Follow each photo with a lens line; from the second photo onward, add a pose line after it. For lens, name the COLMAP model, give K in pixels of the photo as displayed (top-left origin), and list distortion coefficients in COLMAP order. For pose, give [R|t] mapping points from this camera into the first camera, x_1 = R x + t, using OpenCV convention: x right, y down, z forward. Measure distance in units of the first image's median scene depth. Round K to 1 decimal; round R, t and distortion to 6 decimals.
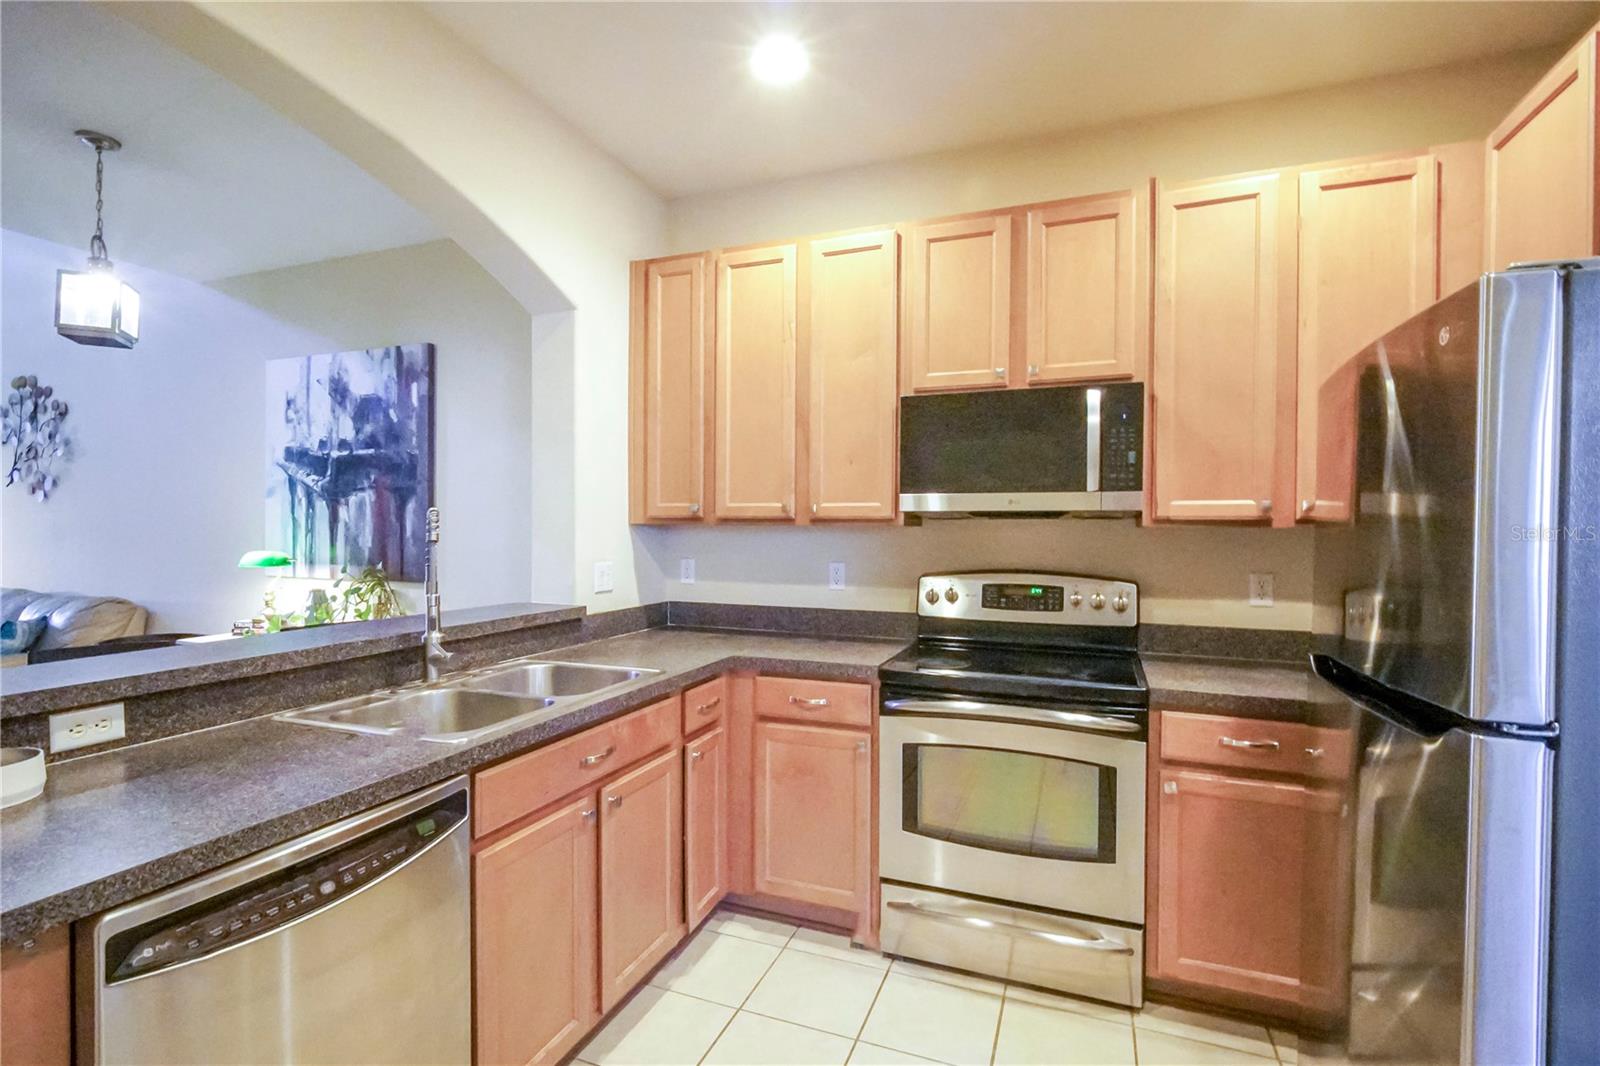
lens RADIAL K [[767.4, 0, 790.3], [0, 767.4, 529.9], [0, 0, 1]] dist [-0.001007, -0.000813]
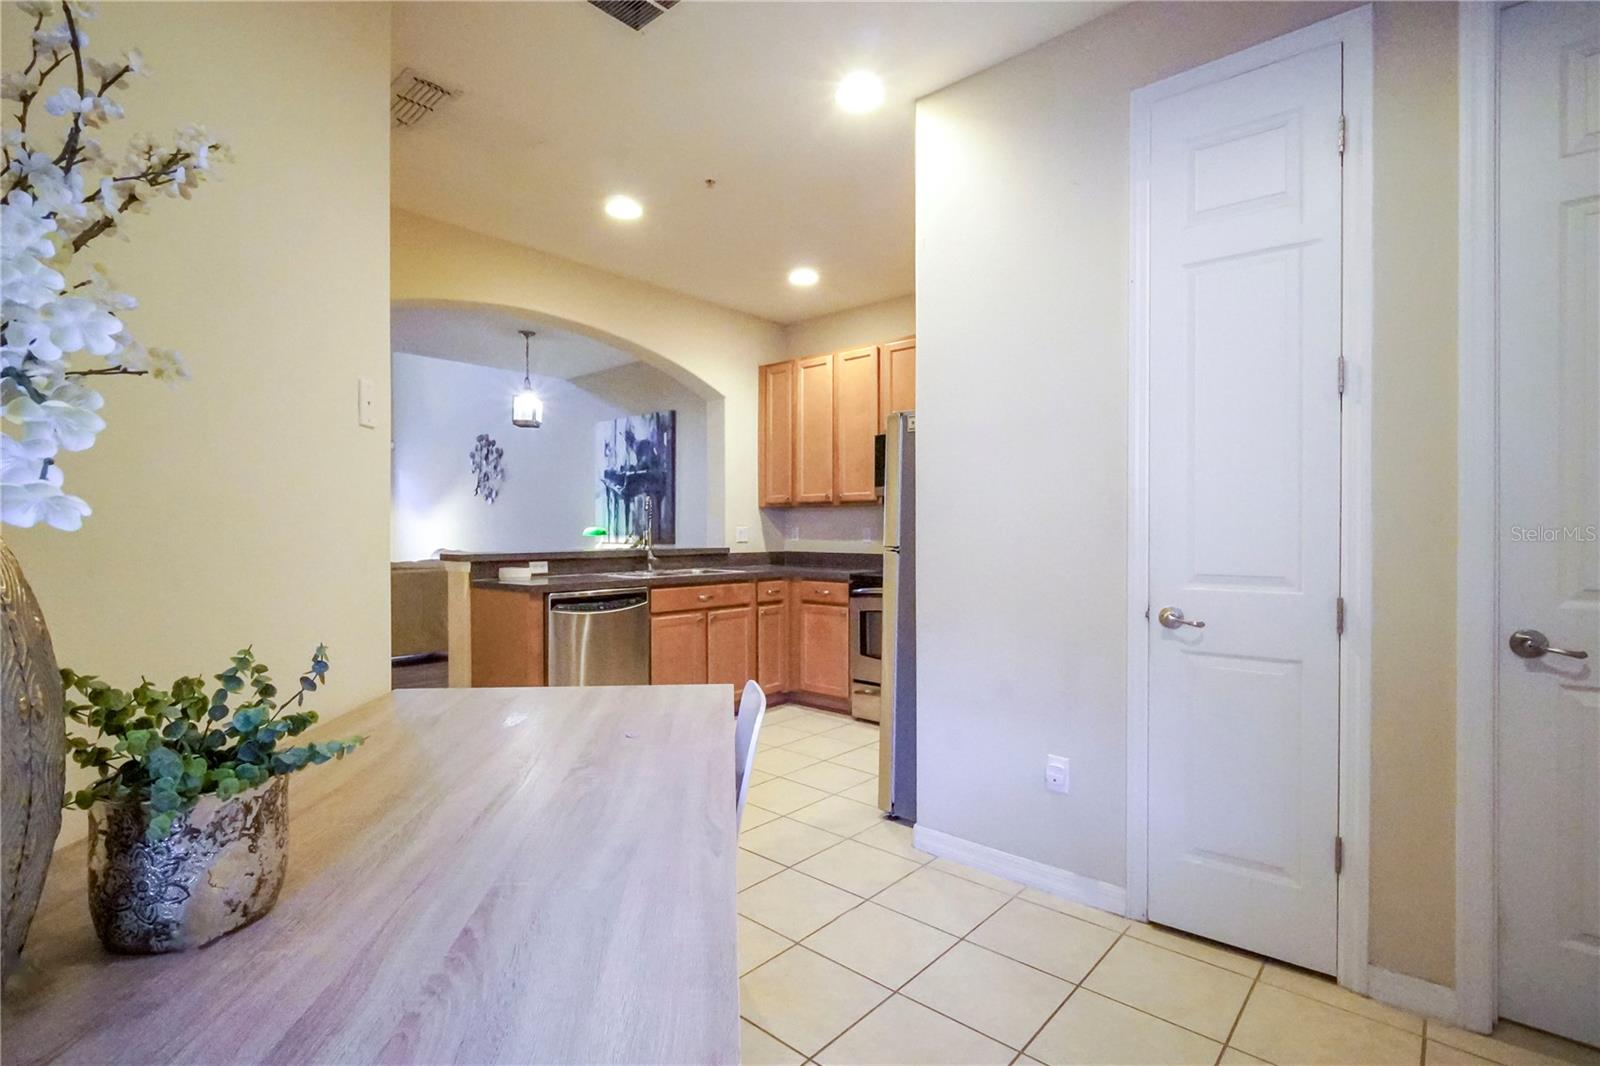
lens RADIAL K [[755.4, 0, 803.0], [0, 755.4, 531.2], [0, 0, 1]] dist [0.000389, -0.000400]
pose [[0.940955, -0.004318, -0.338503, 0.580831], [0.003265, 0.999988, -0.003678, 0.065895], [0.338515, 0.002356, 0.940958, -0.781750]]
